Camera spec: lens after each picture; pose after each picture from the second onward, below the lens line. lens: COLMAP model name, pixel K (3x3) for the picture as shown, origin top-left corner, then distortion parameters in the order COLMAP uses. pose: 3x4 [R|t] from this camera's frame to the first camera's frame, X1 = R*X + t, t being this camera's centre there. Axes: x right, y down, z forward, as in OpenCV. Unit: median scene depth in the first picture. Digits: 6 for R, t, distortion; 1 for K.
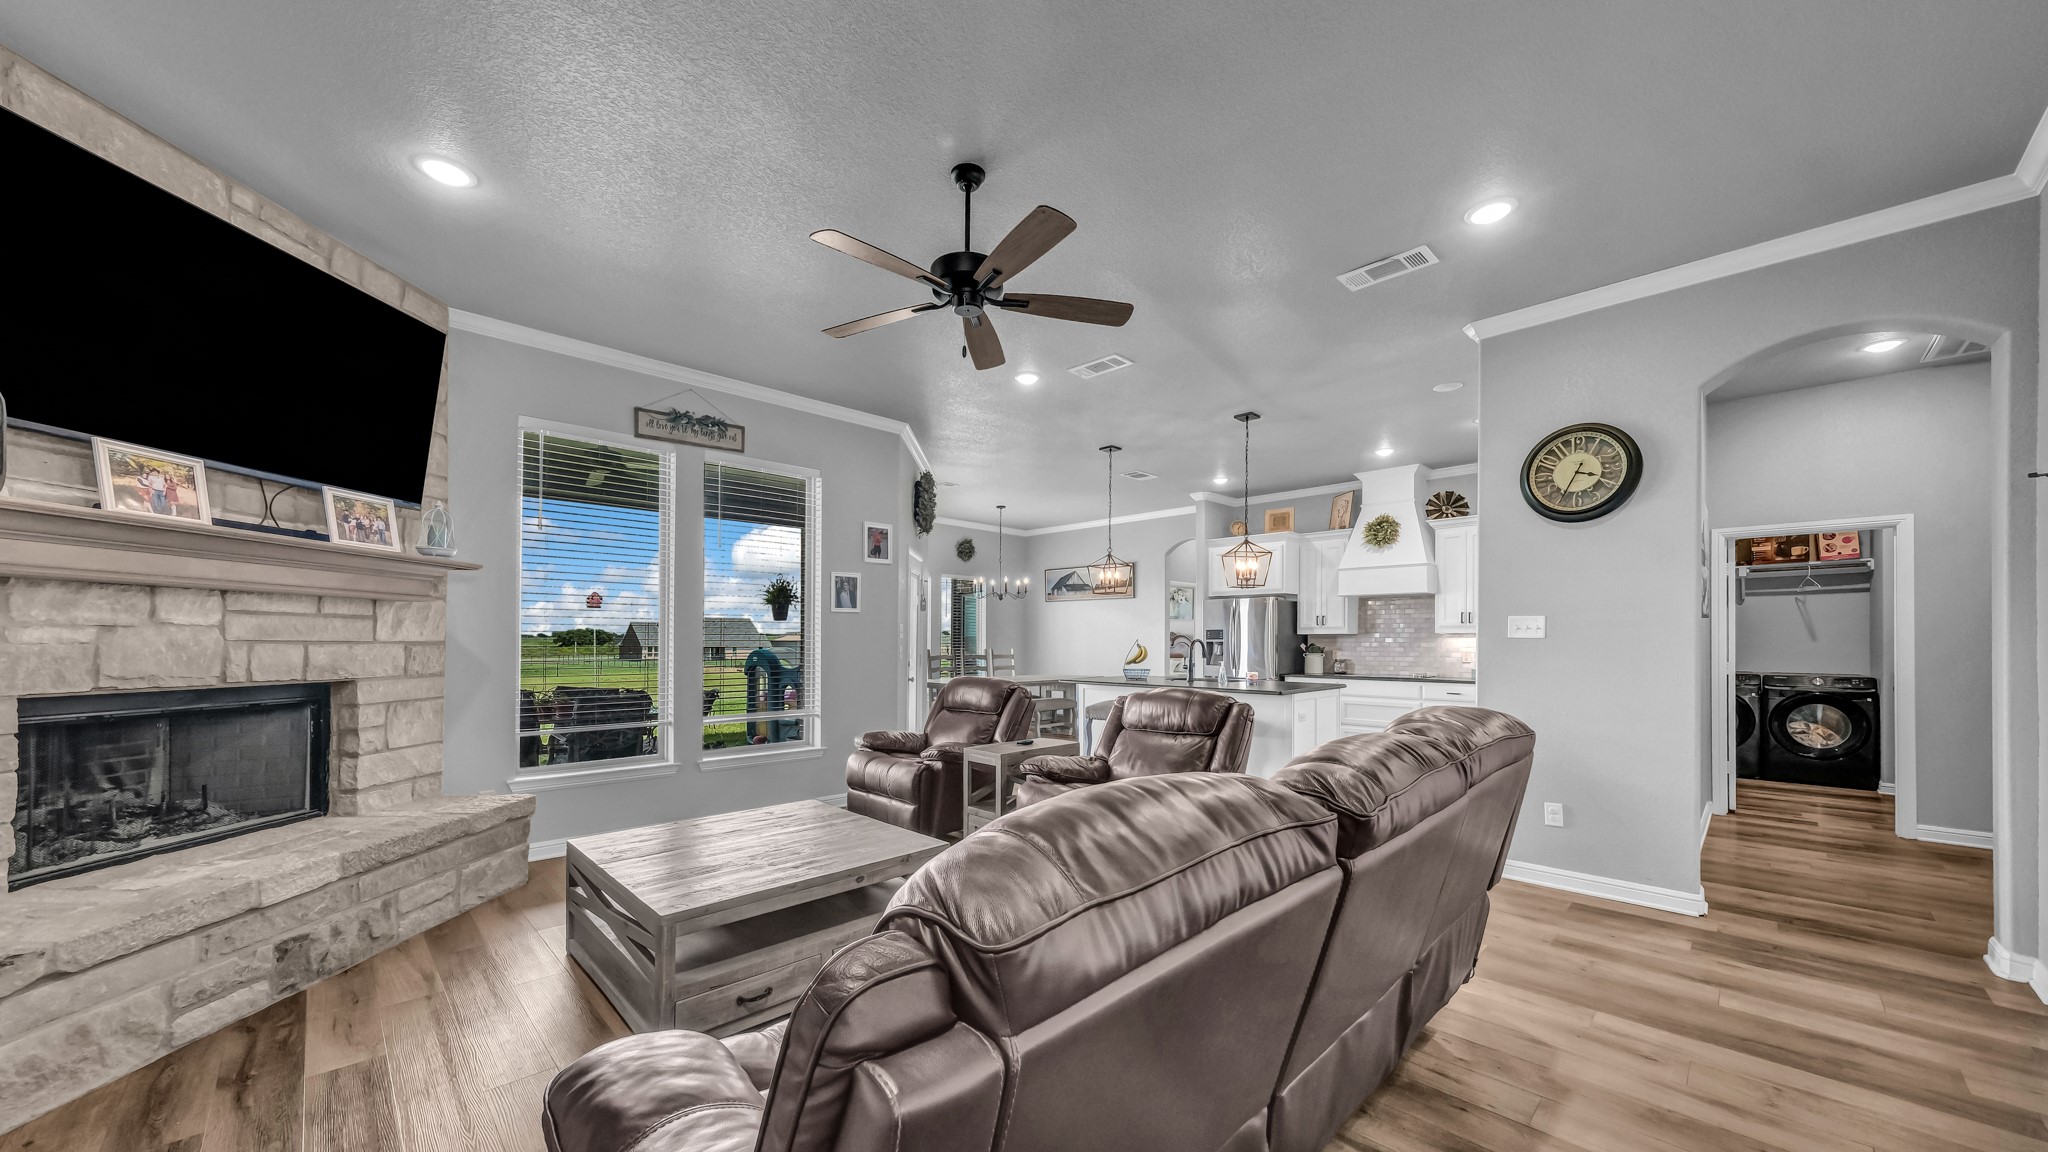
lens RADIAL K [[738.7, 0, 1033.0], [0, 738.7, 634.7], [0, 0, 1]] dist [0.013505, 0.000126]
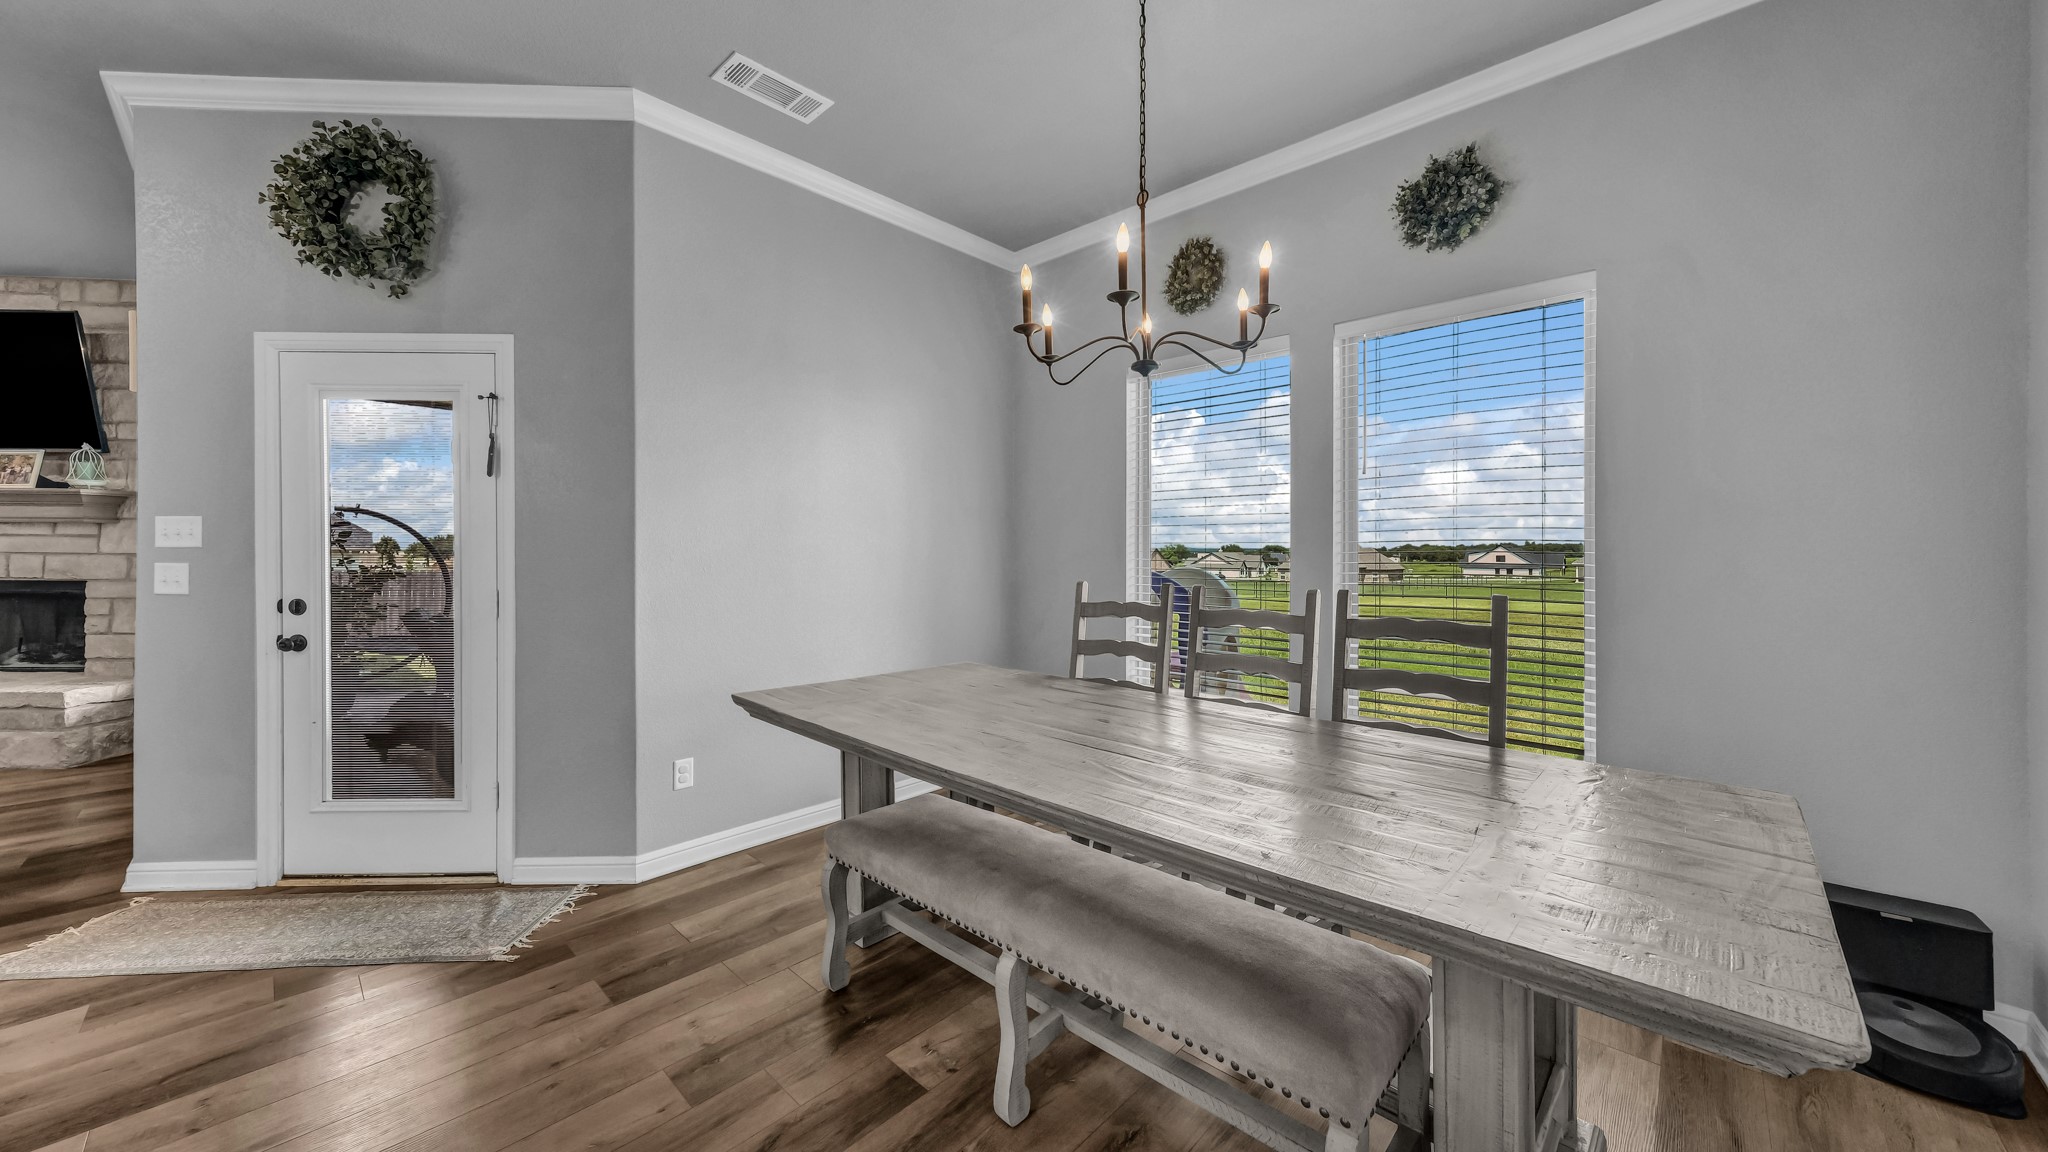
lens RADIAL K [[729.3, 0, 1004.8], [0, 729.3, 553.1], [0, 0, 1]] dist [-0.000886, 0.003613]
pose [[0.016247, -0.003869, -0.999861, 0.481794], [0.005053, 0.999980, -0.003787, 0.021658], [0.999855, -0.004991, 0.016266, 2.540199]]
